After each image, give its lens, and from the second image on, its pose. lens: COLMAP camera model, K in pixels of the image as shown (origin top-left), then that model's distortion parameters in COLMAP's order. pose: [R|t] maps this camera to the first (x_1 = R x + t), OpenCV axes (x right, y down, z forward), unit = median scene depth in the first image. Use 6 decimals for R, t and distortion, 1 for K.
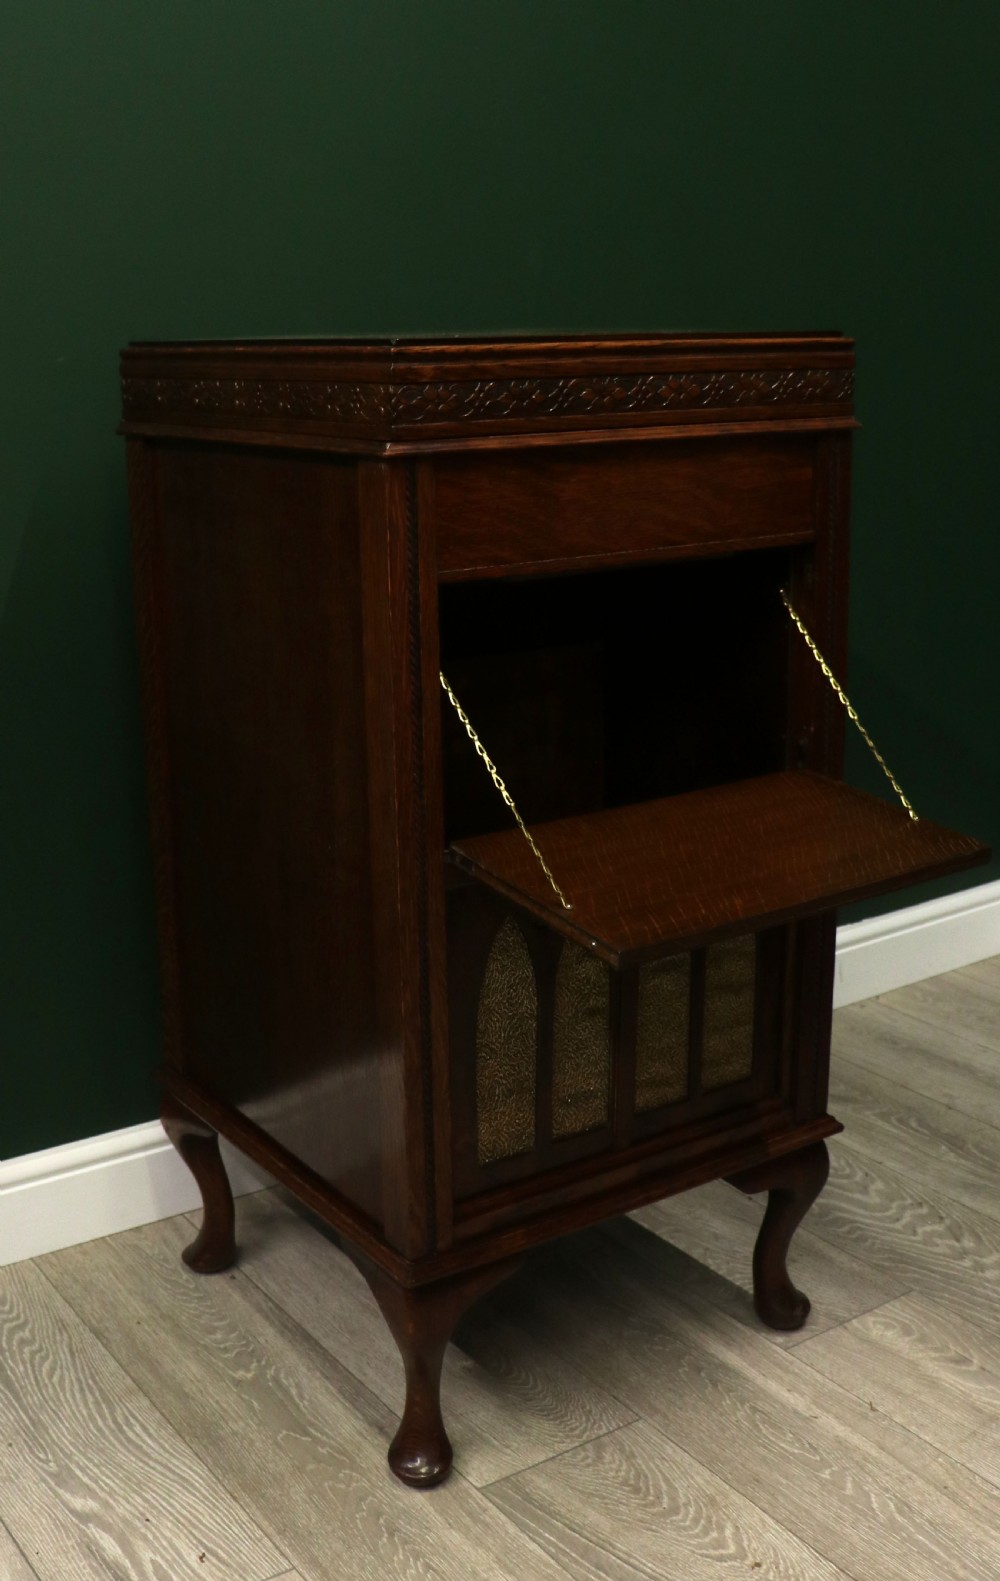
lens RADIAL K [[1792.1, 0, 426.0], [0, 1792.1, 784.5], [0, 0, 1]] dist [-0.120470, 0.000000]
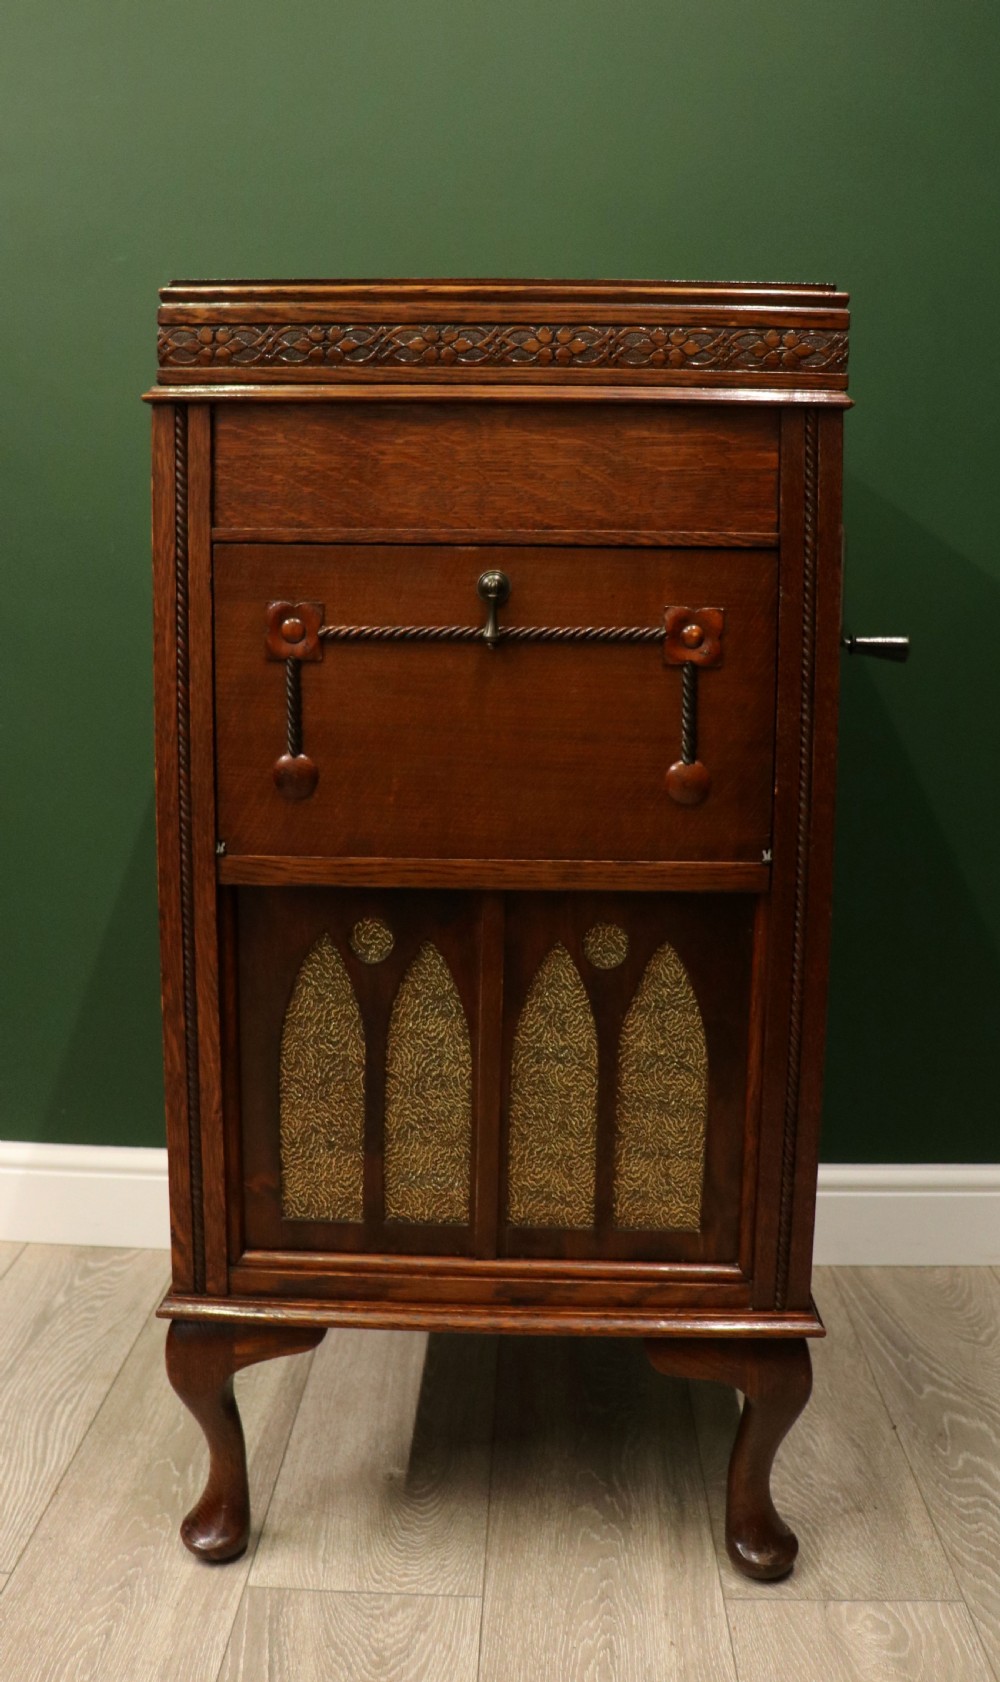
lens RADIAL K [[1572.4, 0, 472.7], [0, 1572.4, 759.4], [0, 0, 1]] dist [-0.126395, 0.000000]
pose [[0.812089, 0.097372, -0.575352, 0.509909], [-0.175179, 0.981182, -0.081205, 0.035277], [0.556618, 0.166735, 0.813864, 0.373805]]
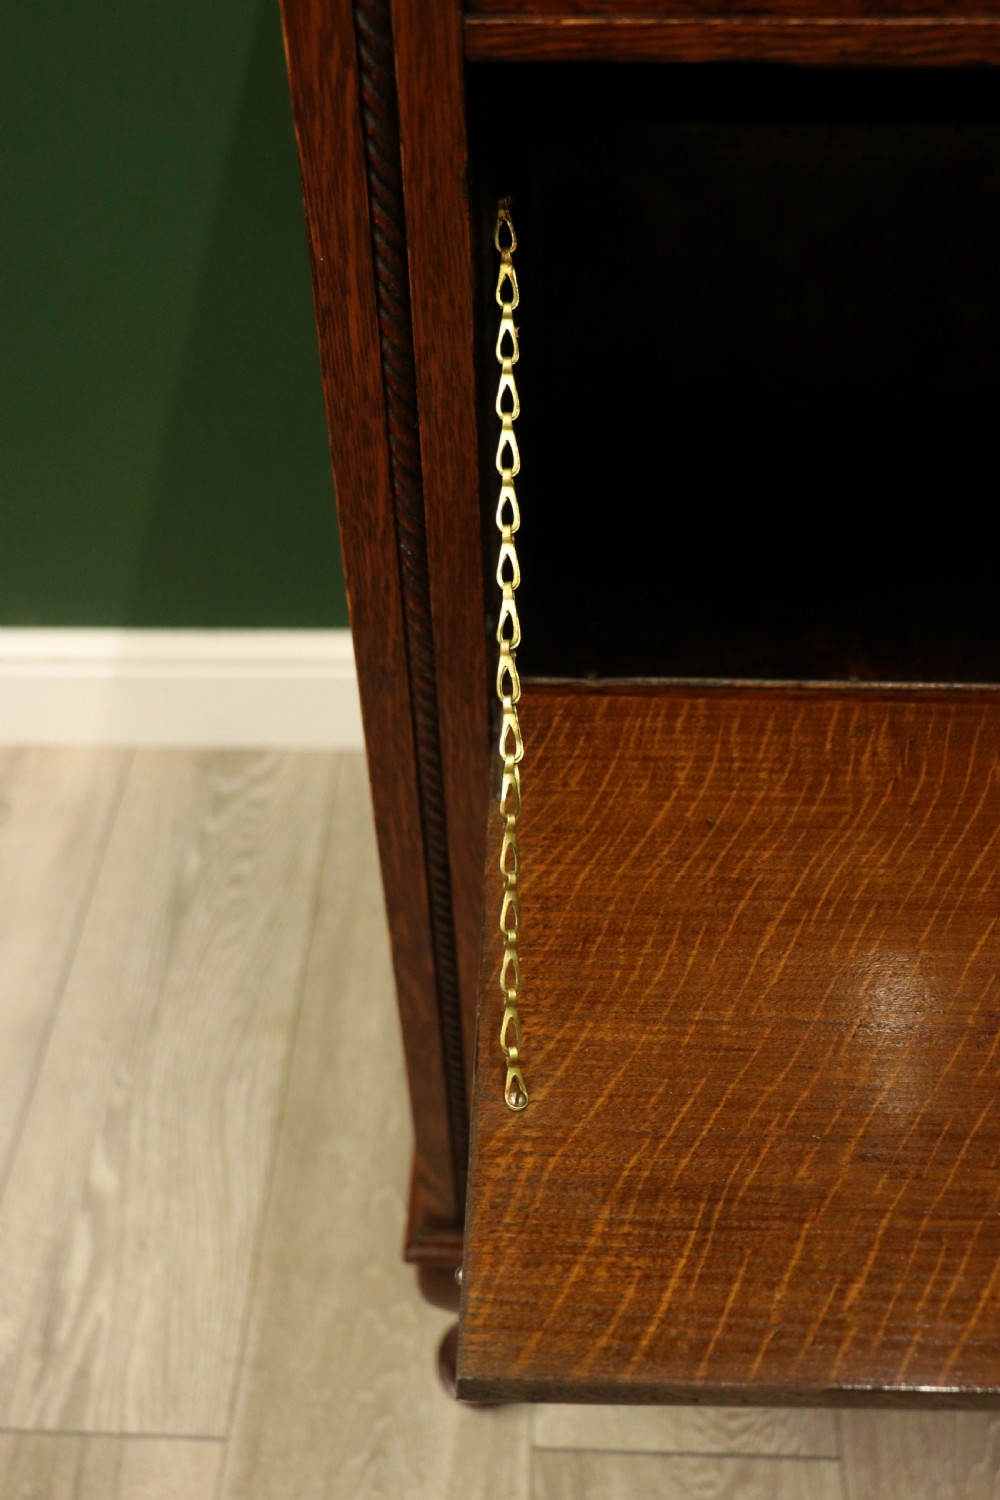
lens RADIAL K [[1520.6, 0, 471.4], [0, 1520.6, 768.8], [0, 0, 1]] dist [-0.061135, 0.000000]
pose [[0.811271, 0.407573, -0.419195, 0.145793], [-0.136564, 0.829238, 0.541954, -0.130142], [0.568498, -0.382425, 0.728396, 0.653119]]
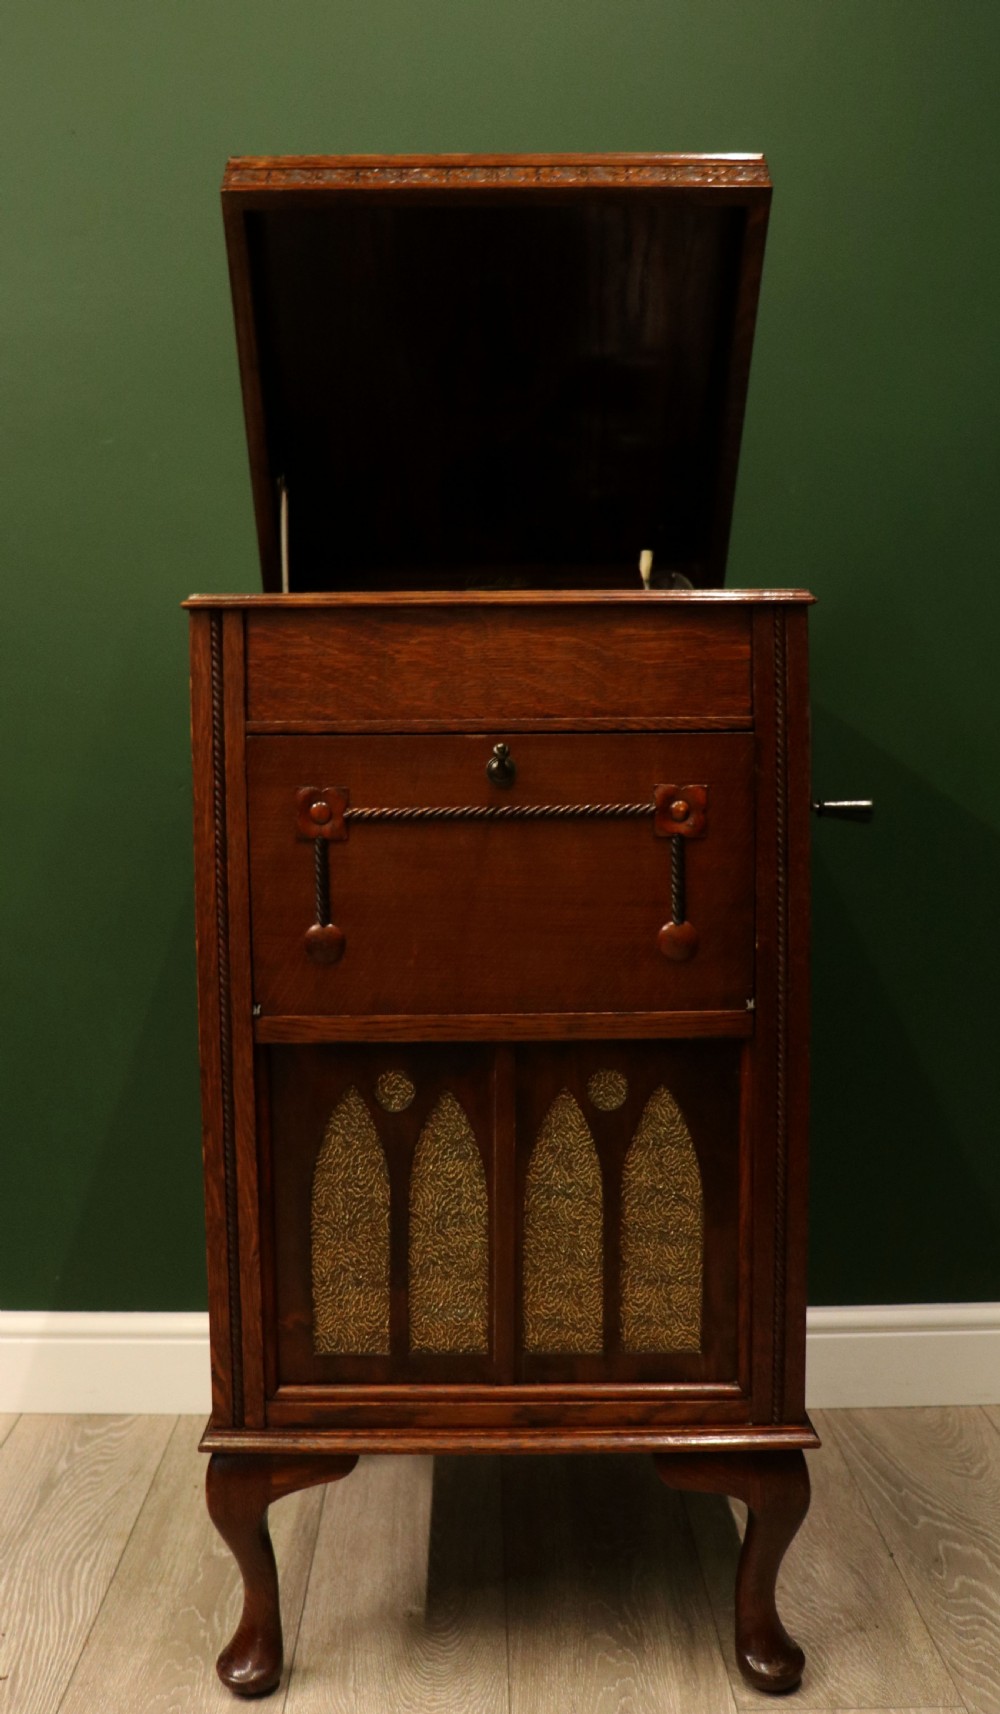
lens RADIAL K [[1770.0, 0, 455.4], [0, 1770.0, 803.3], [0, 0, 1]] dist [-0.079581, 0.000000]
pose [[0.832024, 0.046657, -0.552774, 0.577312], [-0.149222, 0.978553, -0.142011, 0.046594], [0.534293, 0.200643, 0.821142, 0.203127]]
